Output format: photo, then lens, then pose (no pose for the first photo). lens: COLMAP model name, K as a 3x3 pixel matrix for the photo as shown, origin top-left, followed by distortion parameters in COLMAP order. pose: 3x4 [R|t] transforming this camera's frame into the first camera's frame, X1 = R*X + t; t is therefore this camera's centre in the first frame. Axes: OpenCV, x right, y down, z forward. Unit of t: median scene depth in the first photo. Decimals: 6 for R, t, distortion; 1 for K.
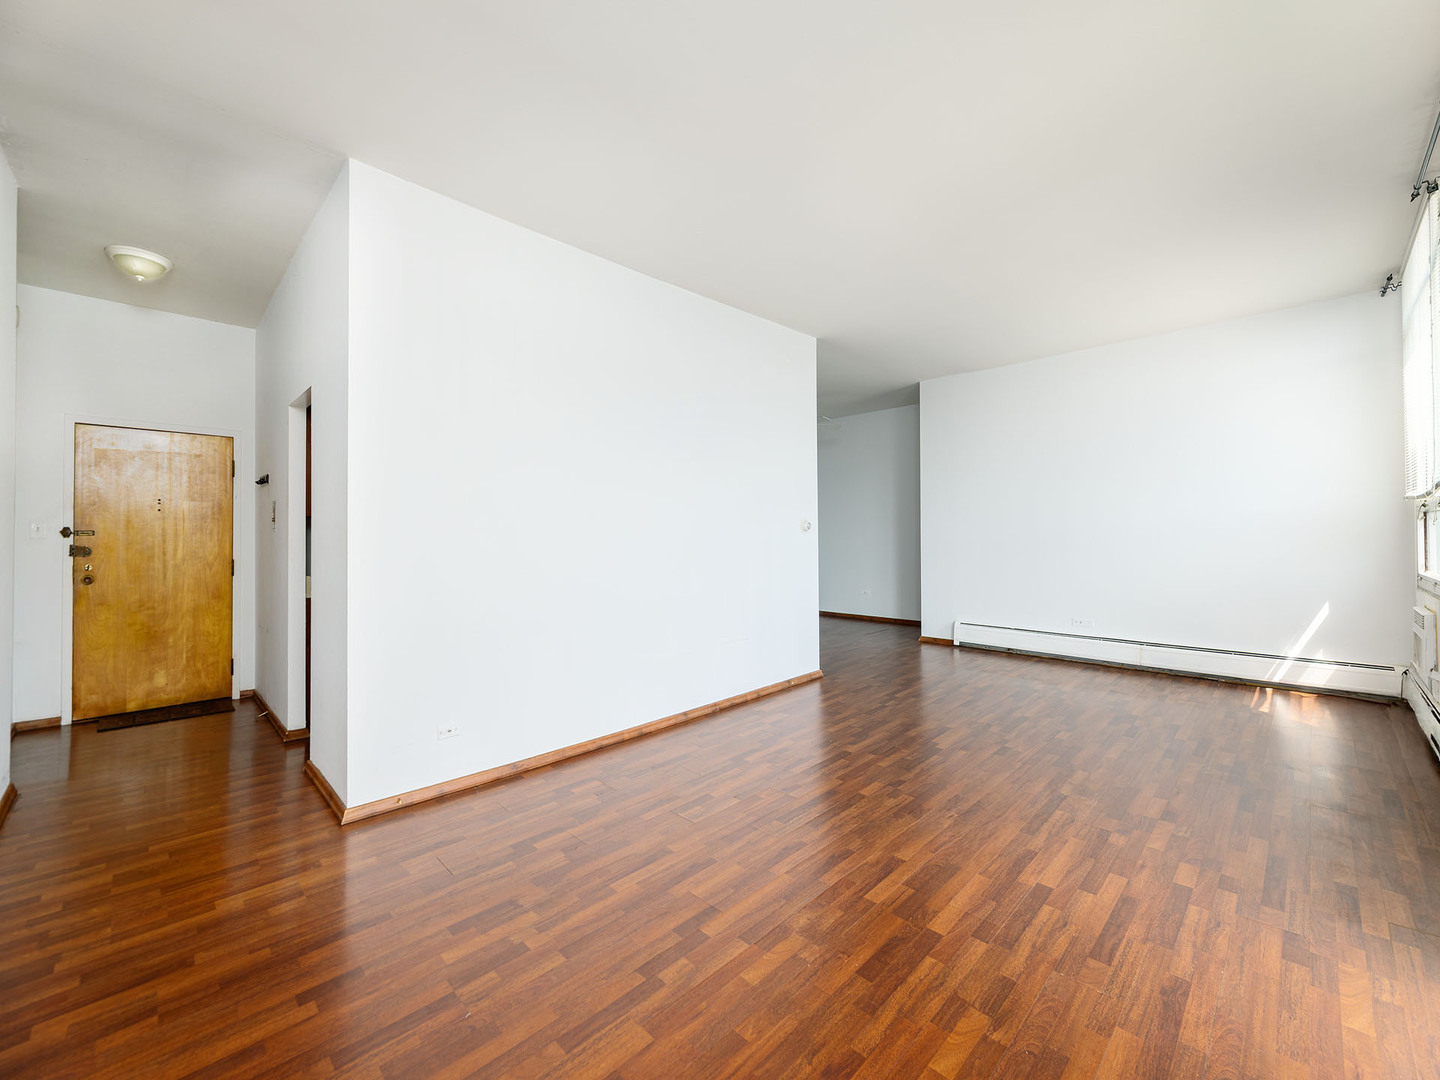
lens RADIAL K [[584.5, 0, 735.8], [0, 584.5, 516.3], [0, 0, 1]] dist [-0.000830, -0.000179]
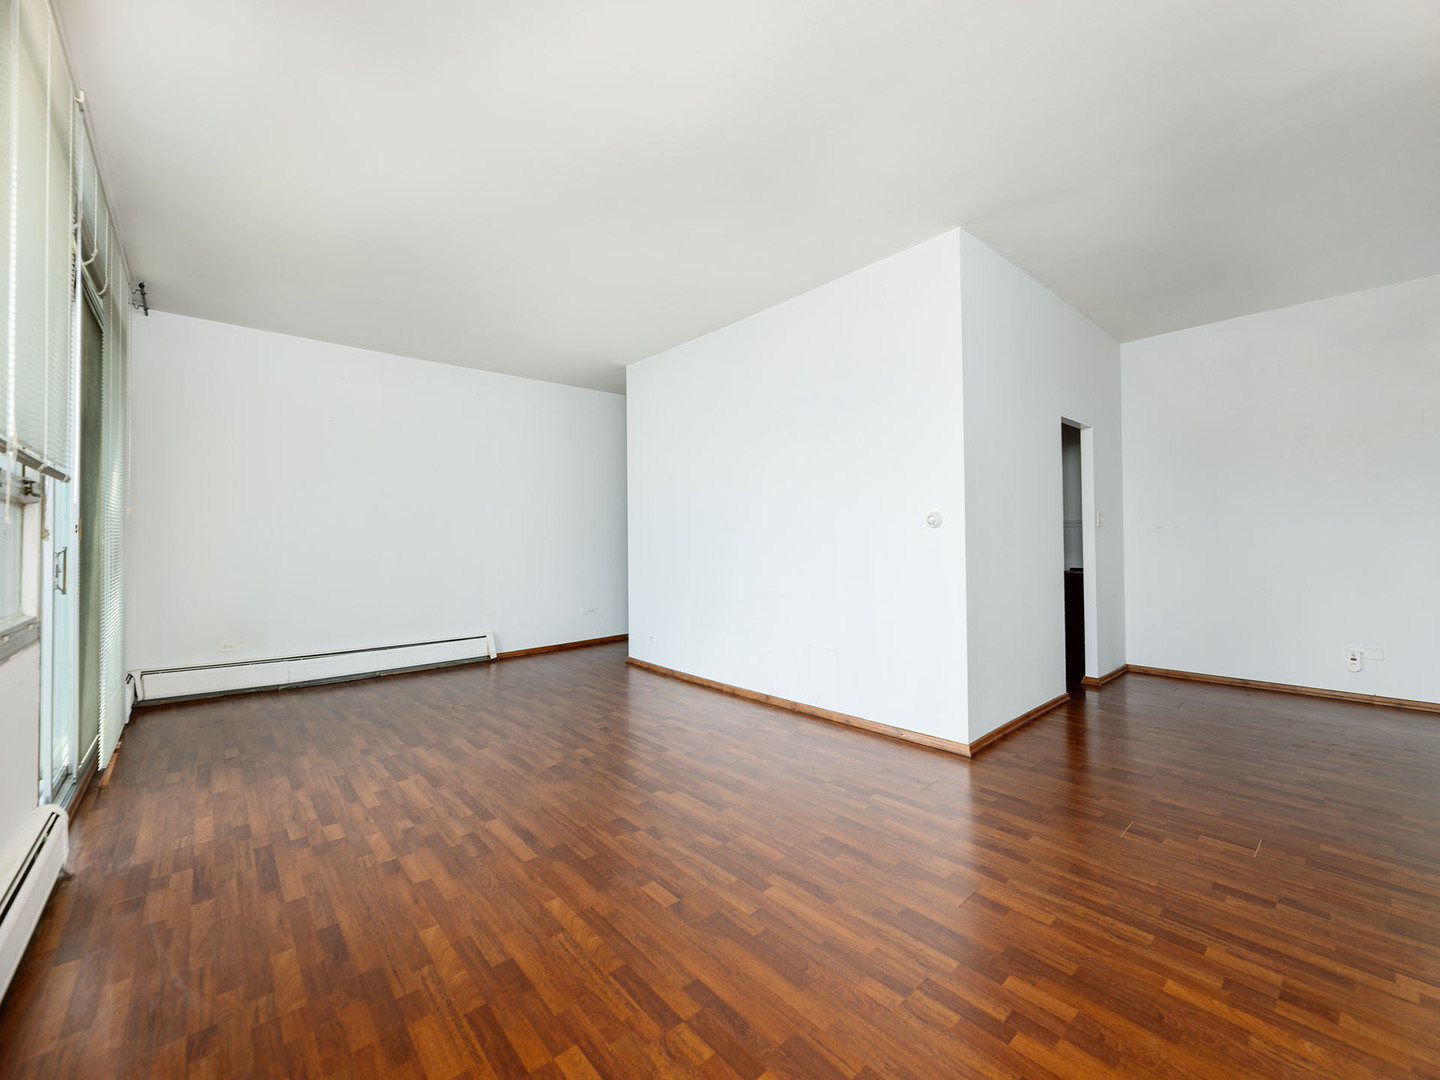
lens RADIAL K [[584.5, 0, 737.9], [0, 584.5, 529.1], [0, 0, 1]] dist [-0.000830, -0.000179]
pose [[-0.055405, -0.002986, -0.998459, 1.517932], [0.040098, 0.999182, -0.005213, 0.038758], [0.997658, -0.040325, -0.055240, 1.517791]]
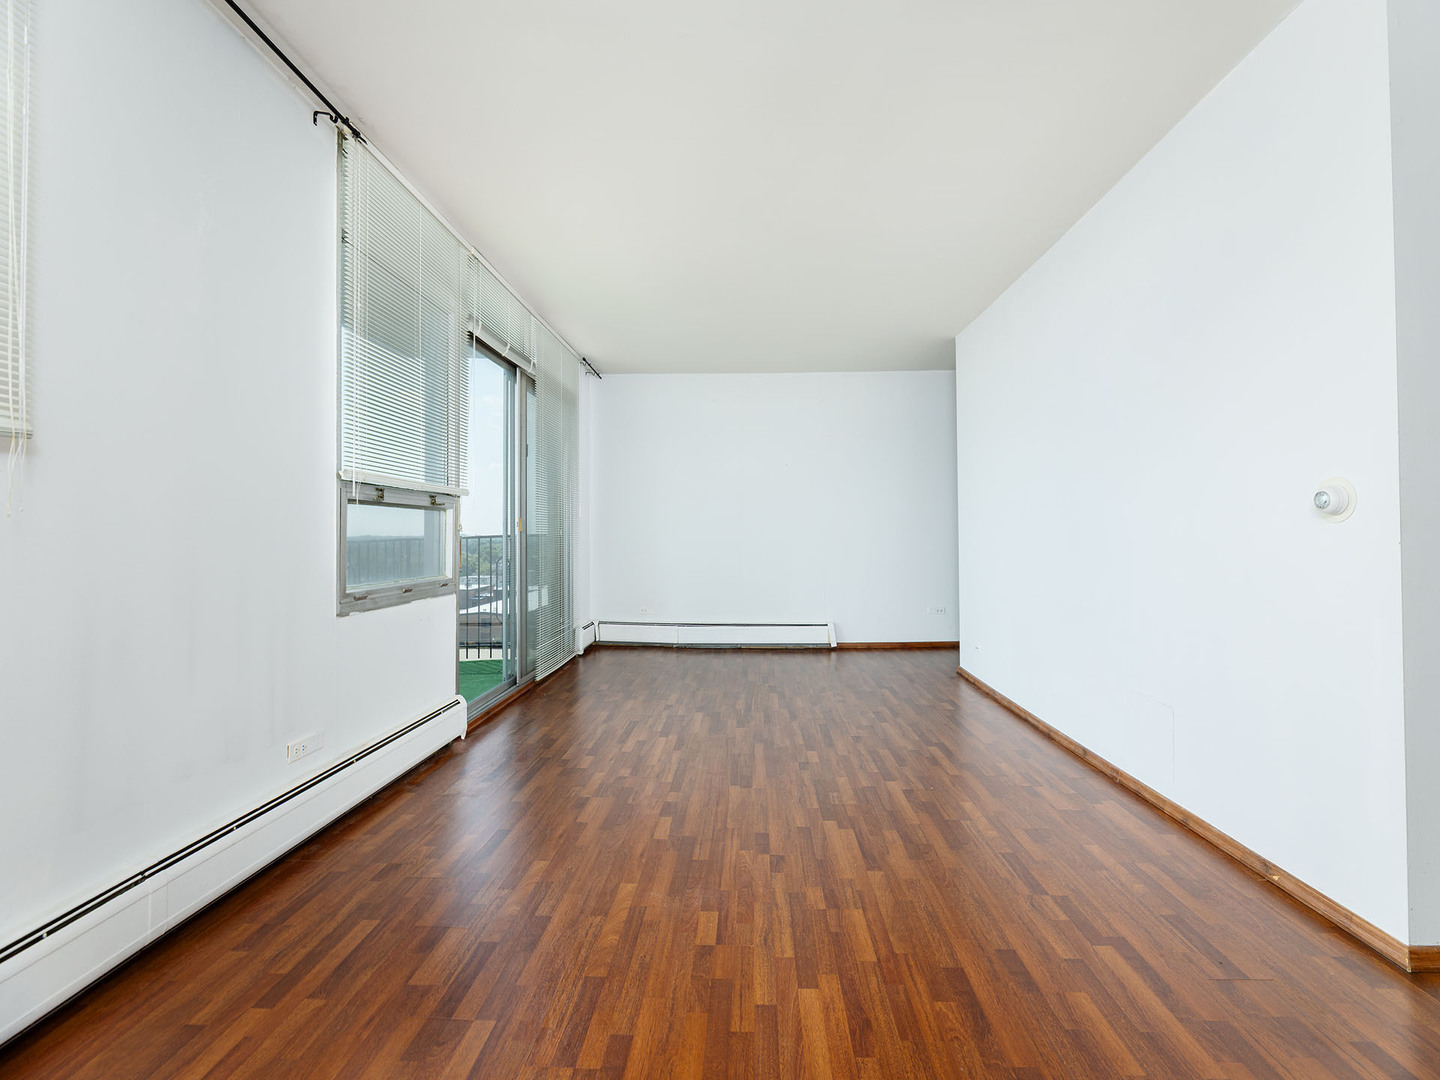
lens RADIAL K [[584.5, 0, 738.4], [0, 584.5, 529.2], [0, 0, 1]] dist [-0.000830, -0.000179]
pose [[-0.731492, 0.007004, -0.681814, 1.197592], [0.031220, 0.999243, -0.023229, 0.057419], [0.681135, -0.038278, -0.731156, 1.897046]]
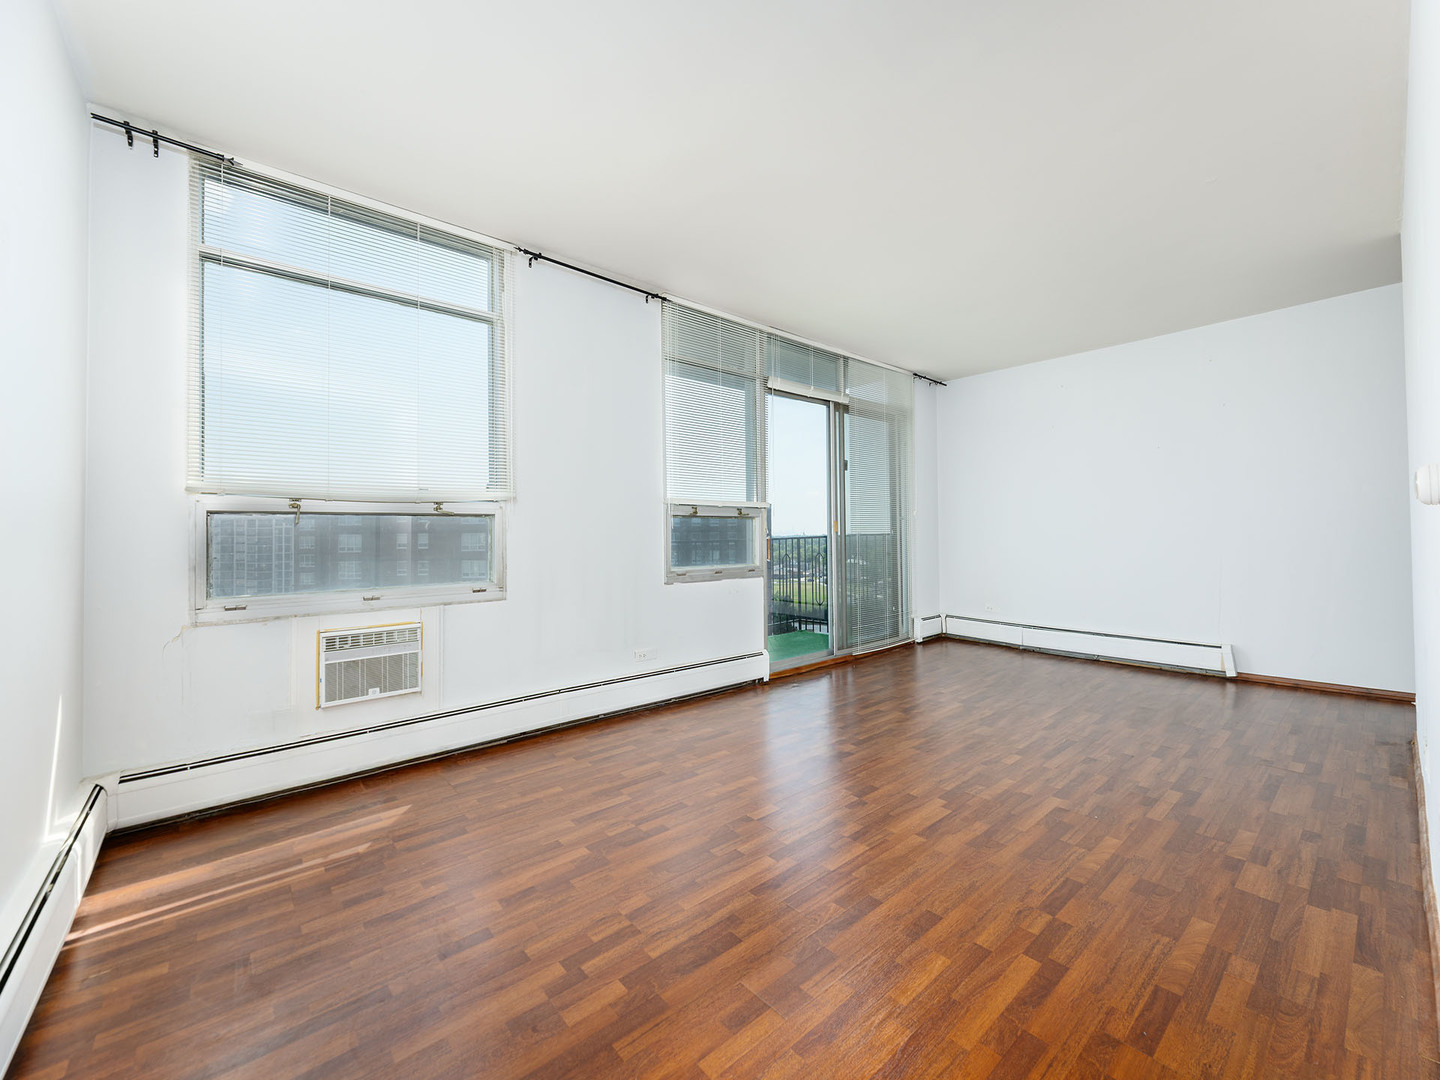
lens RADIAL K [[584.5, 0, 735.0], [0, 584.5, 533.3], [0, 0, 1]] dist [-0.000830, -0.000179]
pose [[-0.997357, 0.021088, 0.069526, 0.729950], [0.018852, 0.999288, -0.032667, 0.071567], [-0.070165, -0.031270, -0.997045, 2.348332]]
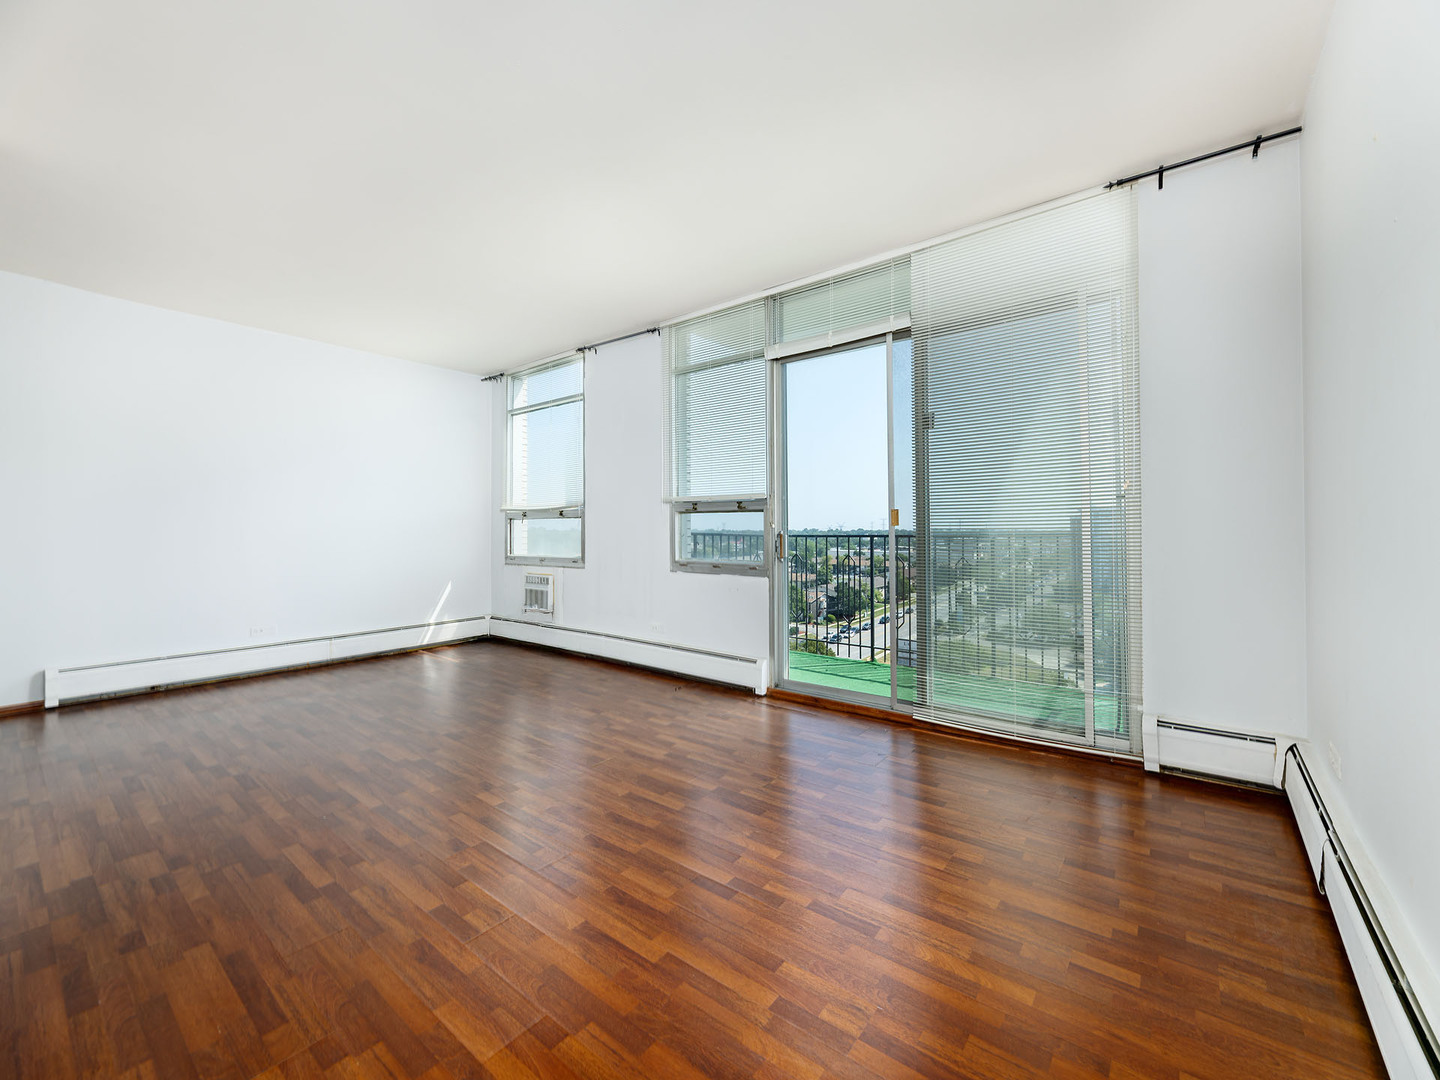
lens RADIAL K [[584.5, 0, 735.5], [0, 584.5, 534.8], [0, 0, 1]] dist [-0.000830, -0.000179]
pose [[-0.118793, 0.000630, 0.992919, -0.812789], [-0.022225, 0.999748, -0.003293, 0.040310], [-0.992670, -0.022459, -0.118749, 0.796369]]
